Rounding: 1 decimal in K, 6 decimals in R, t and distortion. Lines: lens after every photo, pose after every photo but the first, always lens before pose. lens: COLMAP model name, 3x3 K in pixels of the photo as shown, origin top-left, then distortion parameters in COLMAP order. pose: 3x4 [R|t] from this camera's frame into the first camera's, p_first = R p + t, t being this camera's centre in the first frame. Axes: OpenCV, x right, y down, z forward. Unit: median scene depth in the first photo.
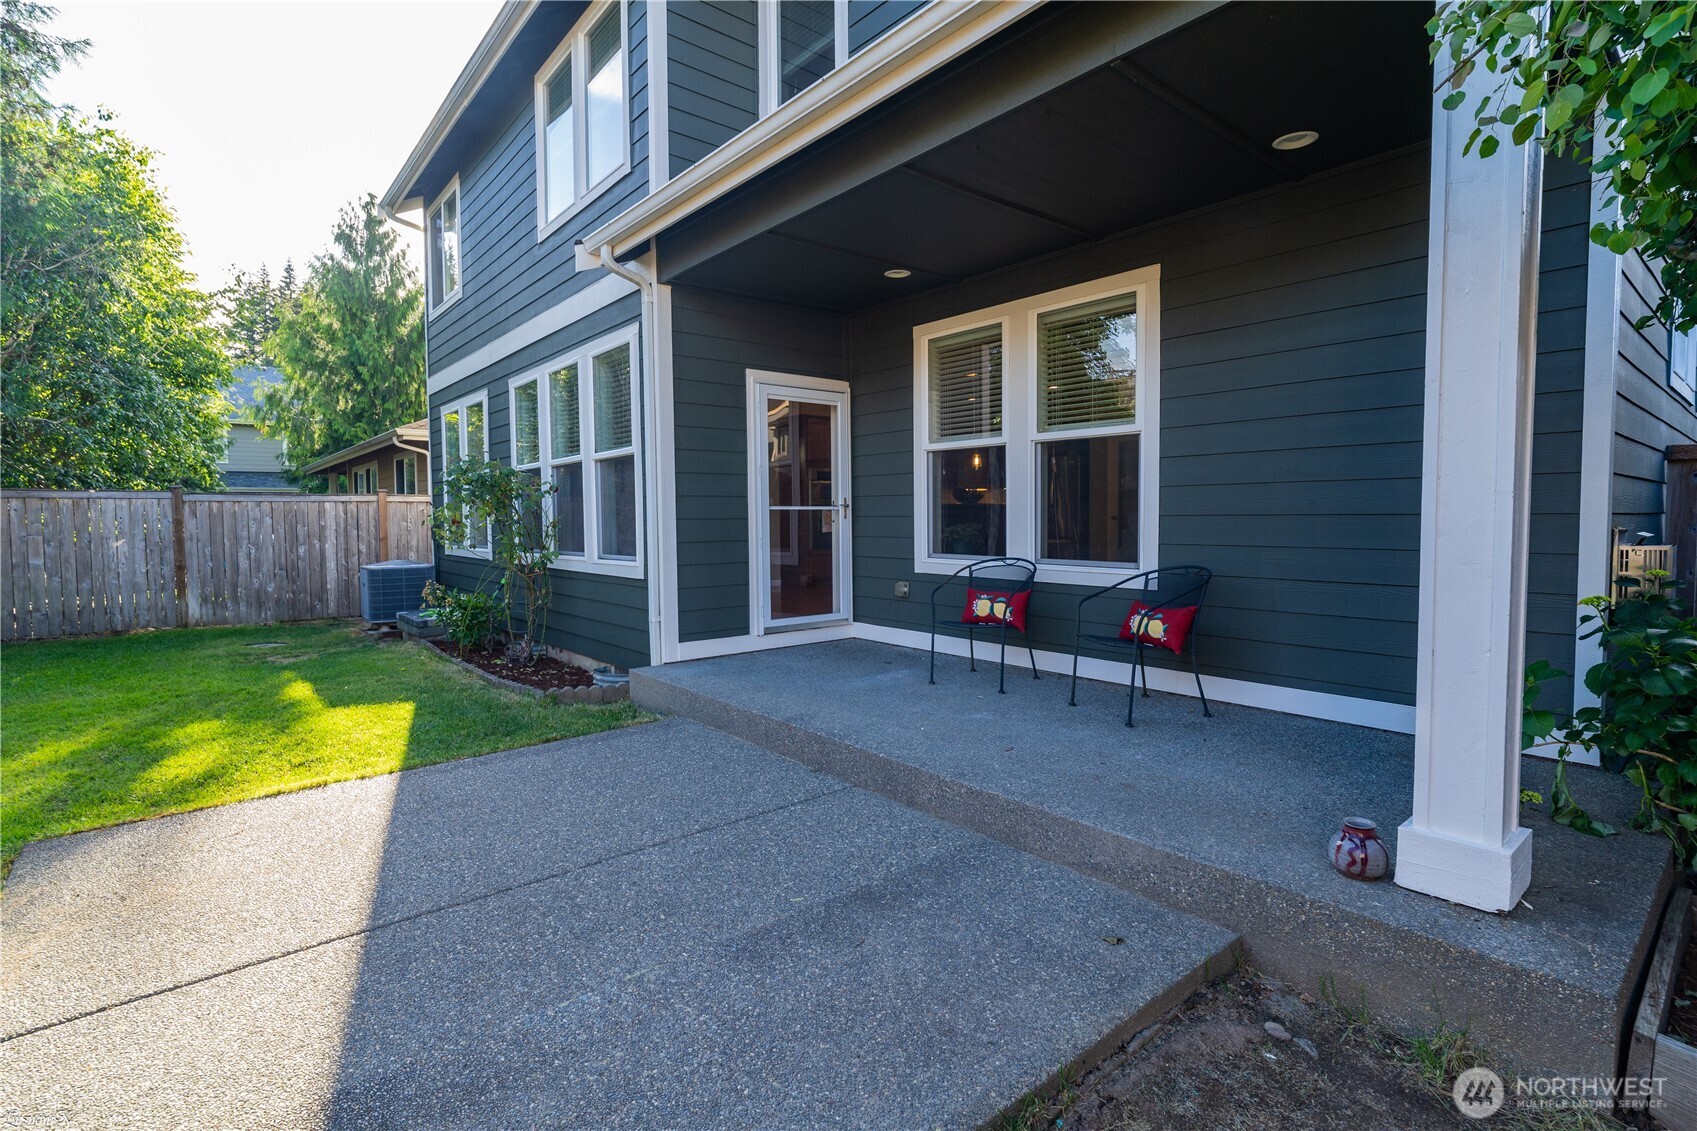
lens RADIAL K [[832.7, 0, 846.0], [0, 832.7, 538.6], [0, 0, 1]] dist [-0.000112, 0.015211]
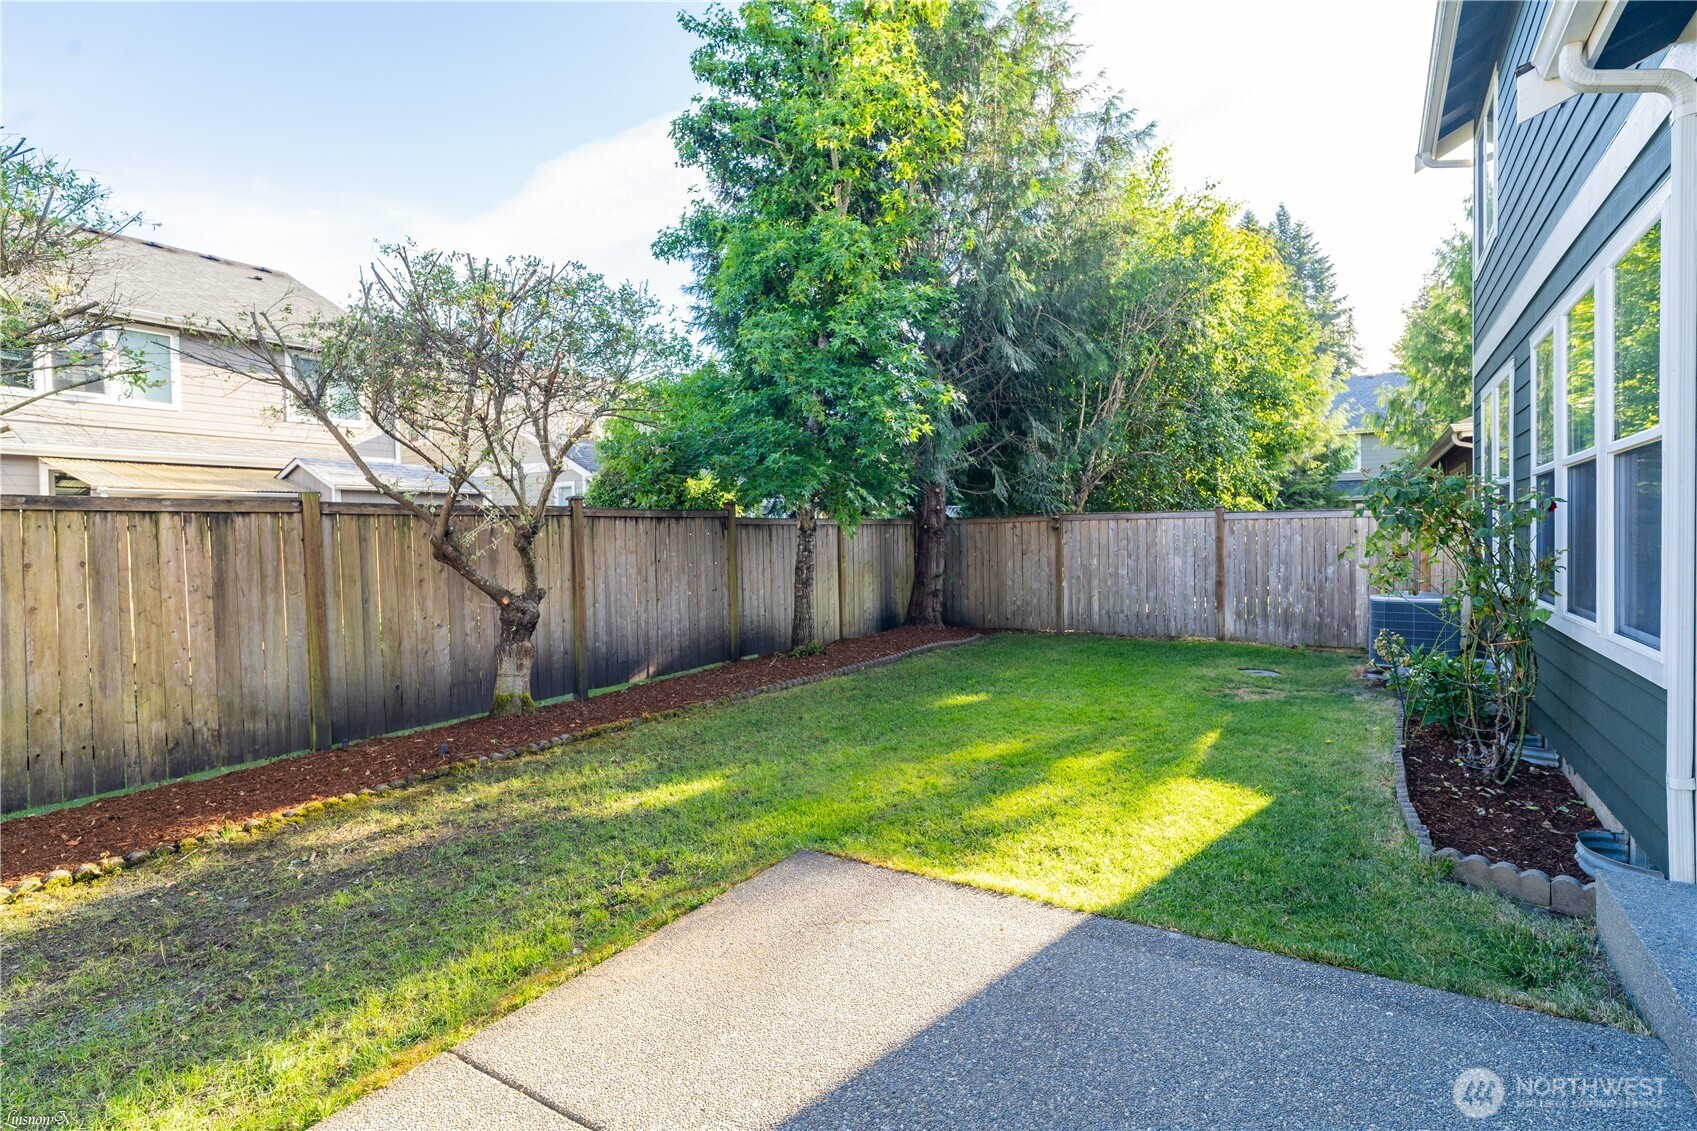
lens RADIAL K [[832.7, 0, 846.0], [0, 832.7, 538.6], [0, 0, 1]] dist [-0.000112, 0.015211]
pose [[0.338089, 0.010371, -0.941057, 0.032589], [-0.013815, 0.999886, 0.006056, -0.020766], [0.941013, 0.010953, 0.338194, 0.200829]]
